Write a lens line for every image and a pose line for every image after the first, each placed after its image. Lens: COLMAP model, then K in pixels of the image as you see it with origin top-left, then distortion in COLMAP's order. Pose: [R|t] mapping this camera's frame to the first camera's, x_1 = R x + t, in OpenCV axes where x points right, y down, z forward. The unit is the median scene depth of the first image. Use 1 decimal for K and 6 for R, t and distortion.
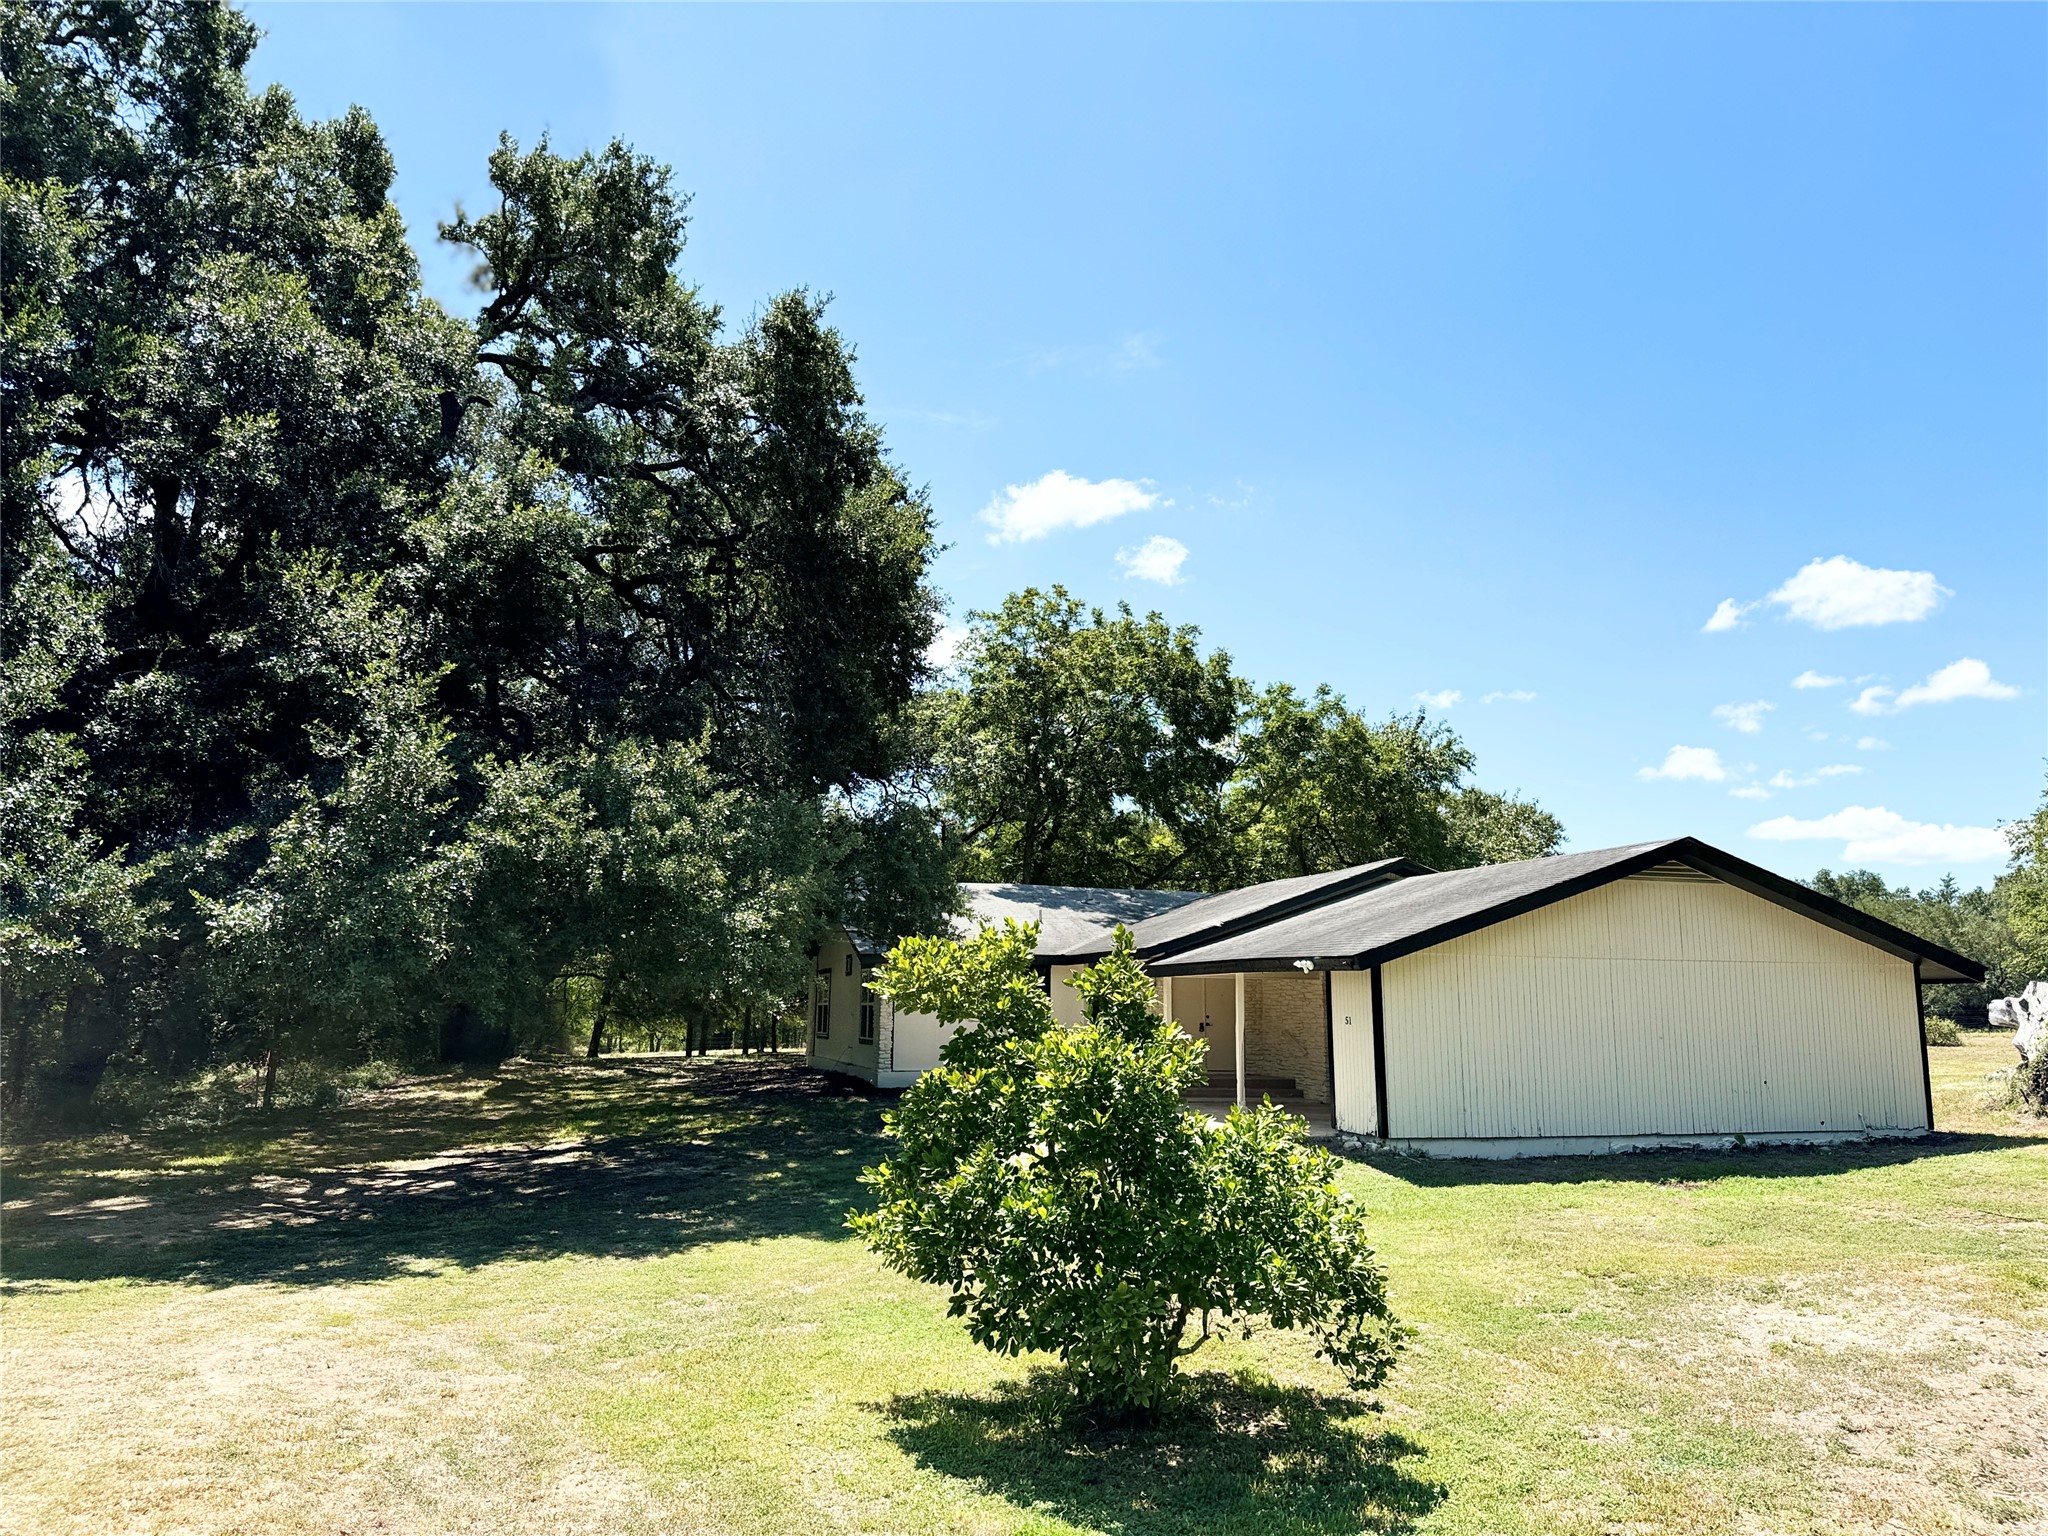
lens RADIAL K [[1433.3, 0, 1031.6], [0, 1433.3, 717.0], [0, 0, 1]] dist [-0.002795, -0.004650]
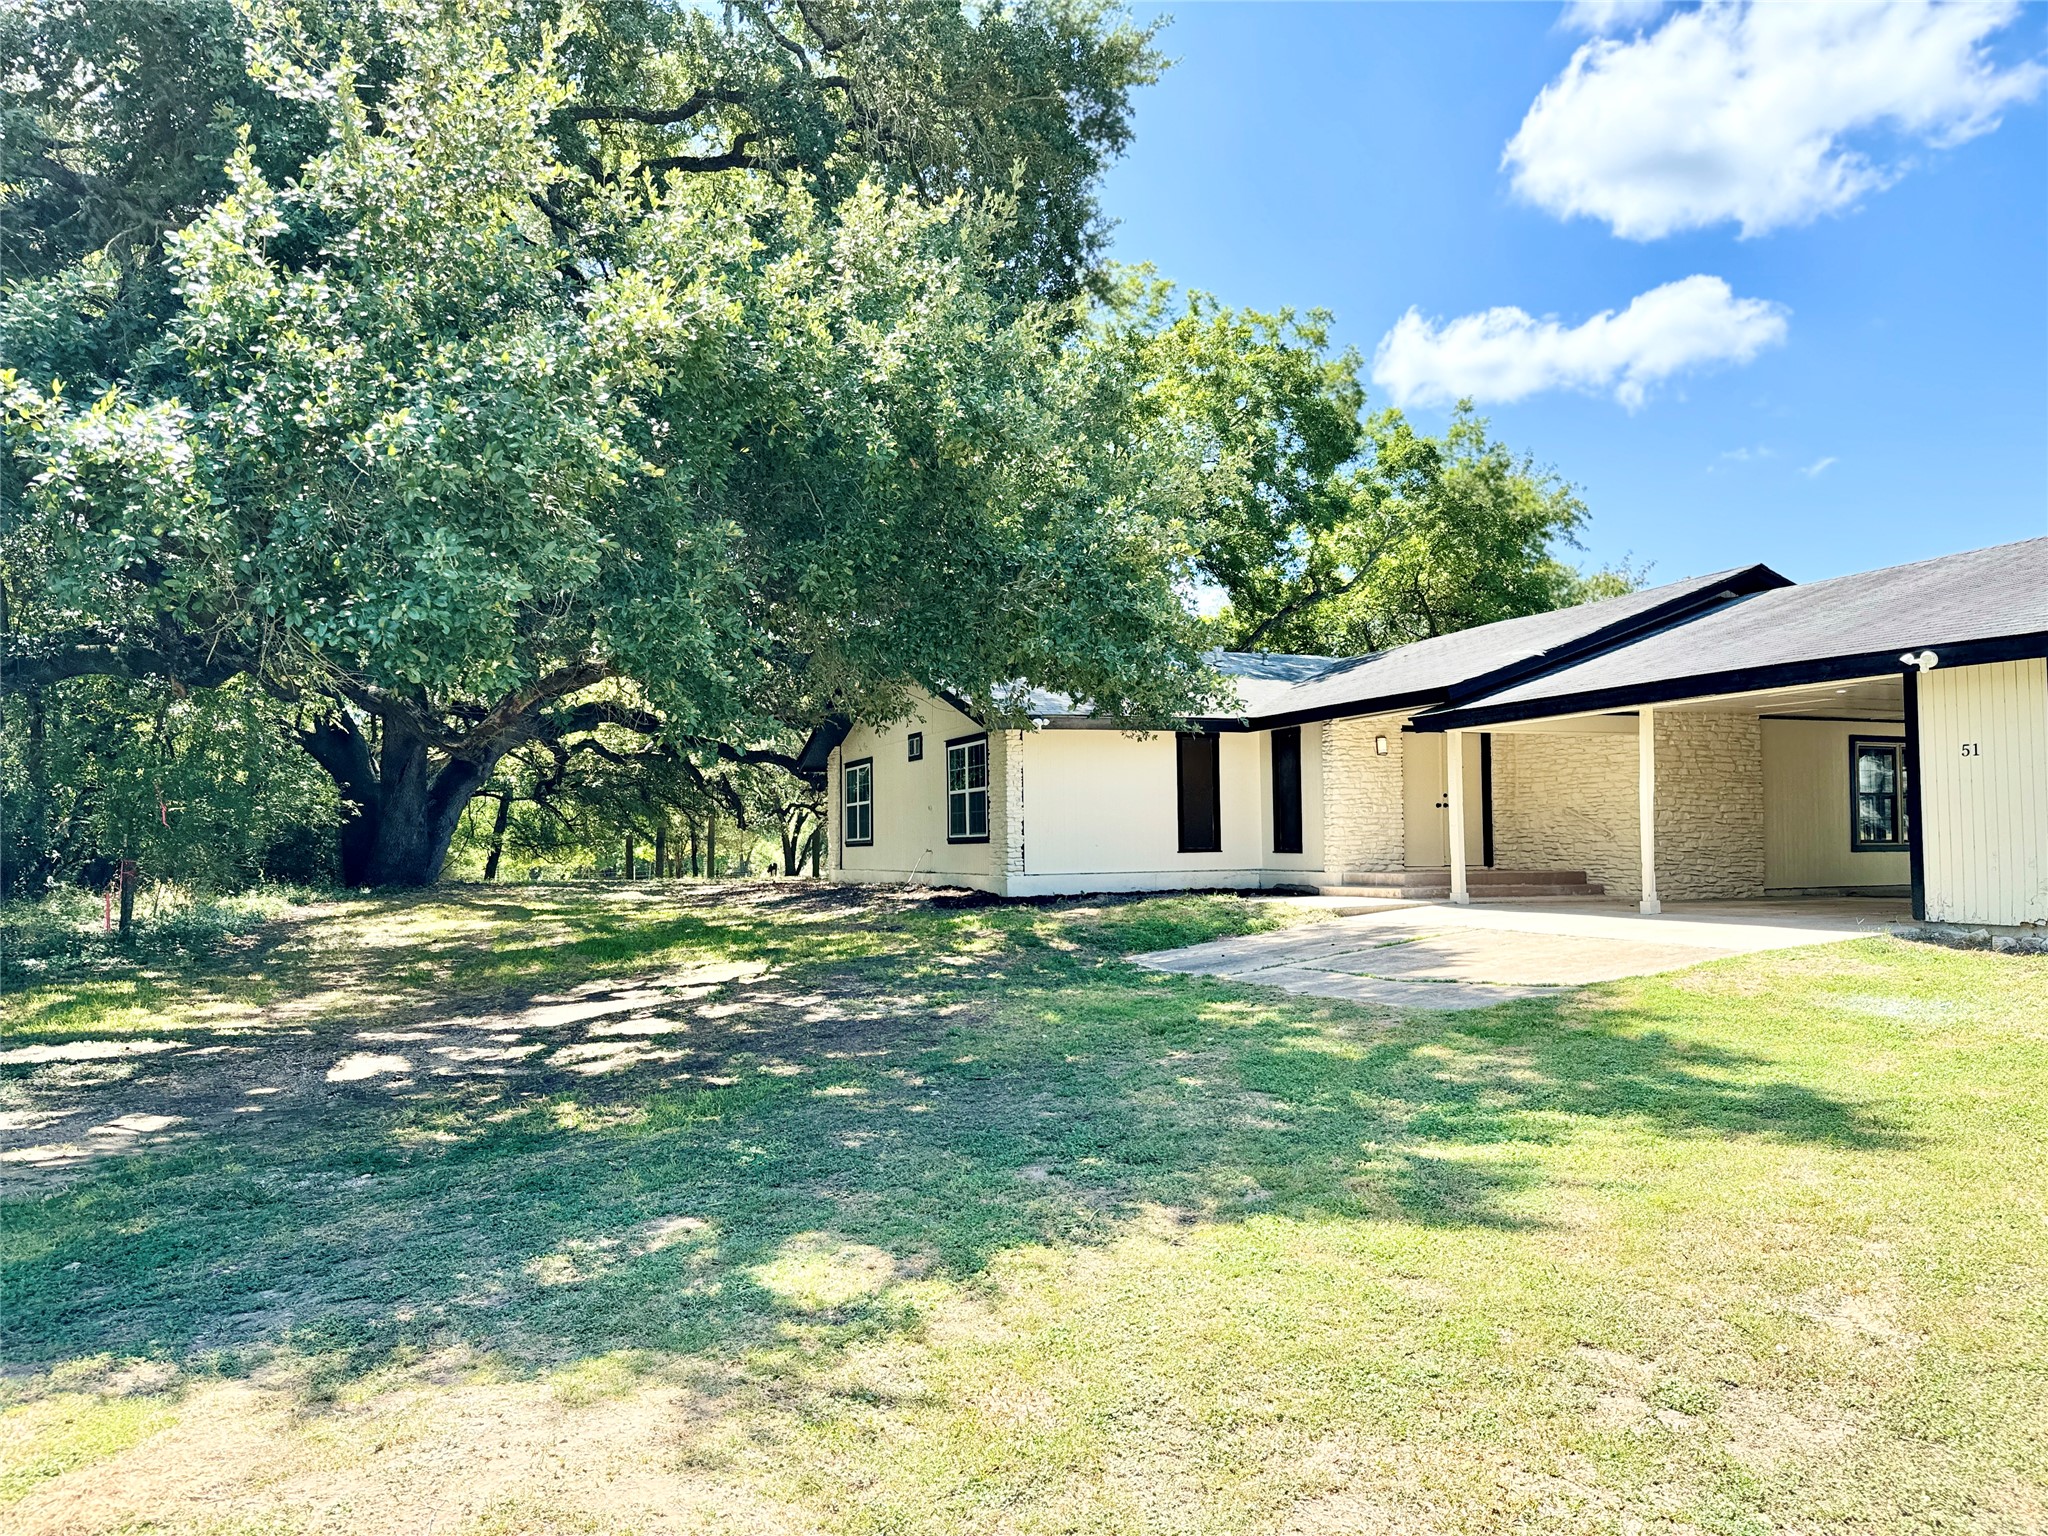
lens RADIAL K [[1453.3, 0, 1024.0], [0, 1453.3, 768.0], [0, 0, 1]] dist [-0.000603, -0.004010]
pose [[0.994868, -0.012589, 0.100393, -0.189974], [-0.002104, 0.989440, 0.144925, 0.097271], [-0.101157, -0.144393, 0.984336, 0.316357]]
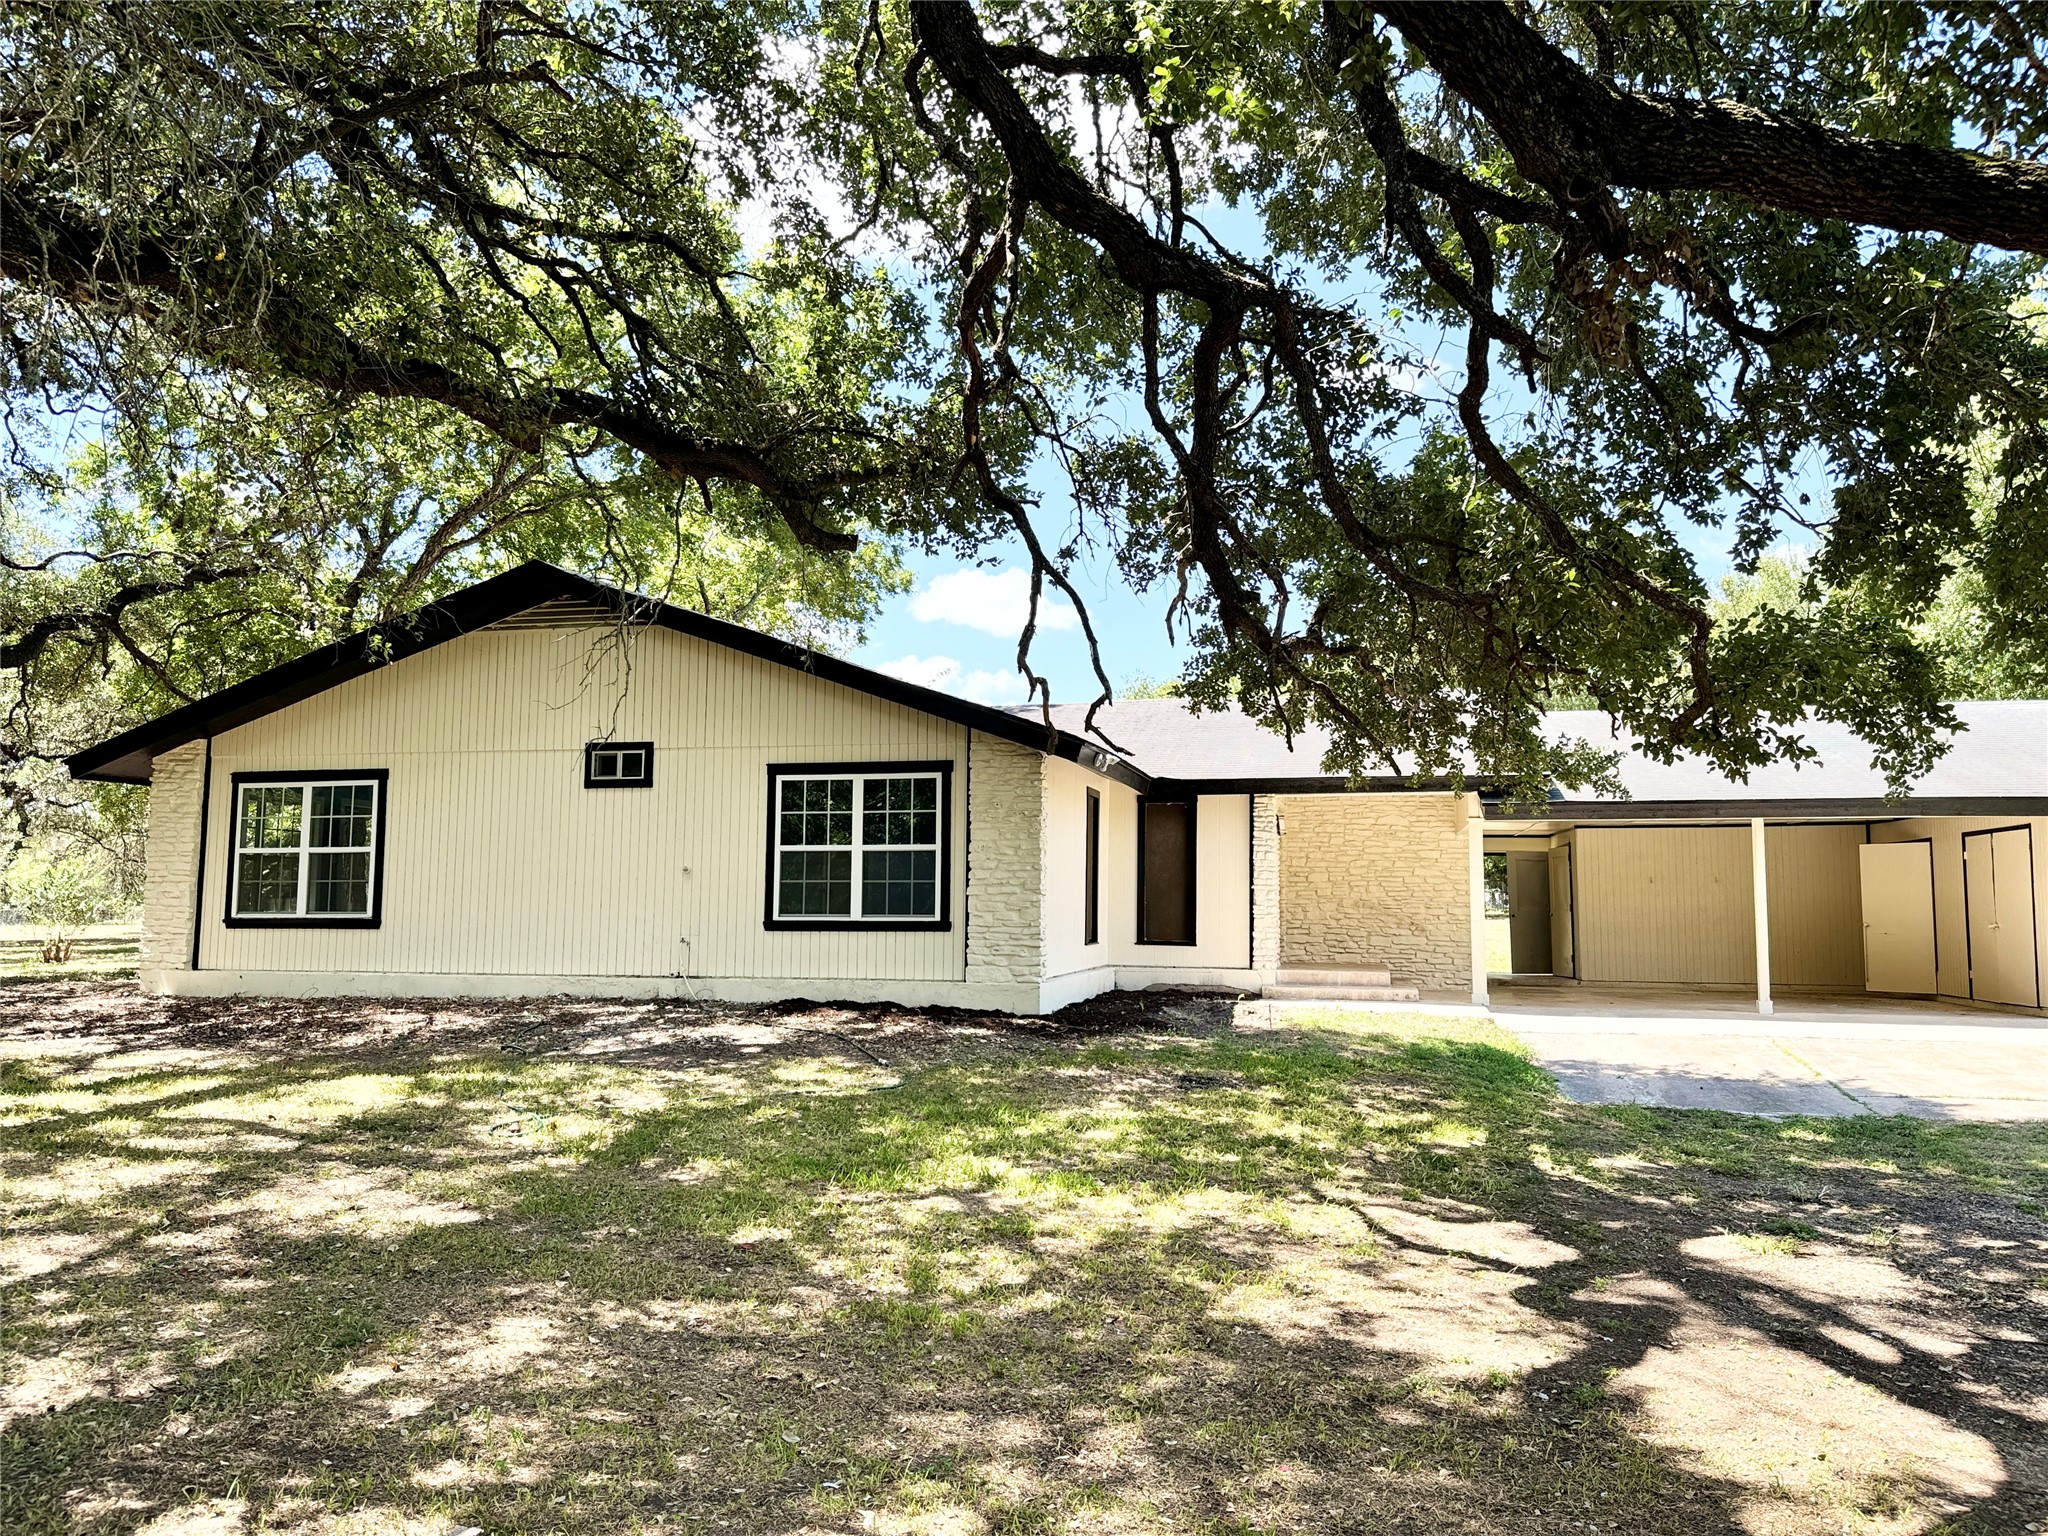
lens RADIAL K [[1436.4, 0, 1031.3], [0, 1436.4, 732.6], [0, 0, 1]] dist [0.037821, -0.099886]
pose [[0.455676, 0.106474, 0.883755, -0.614435], [-0.179957, 0.983339, -0.025684, 0.196656], [-0.871765, -0.147334, 0.467245, 0.869741]]
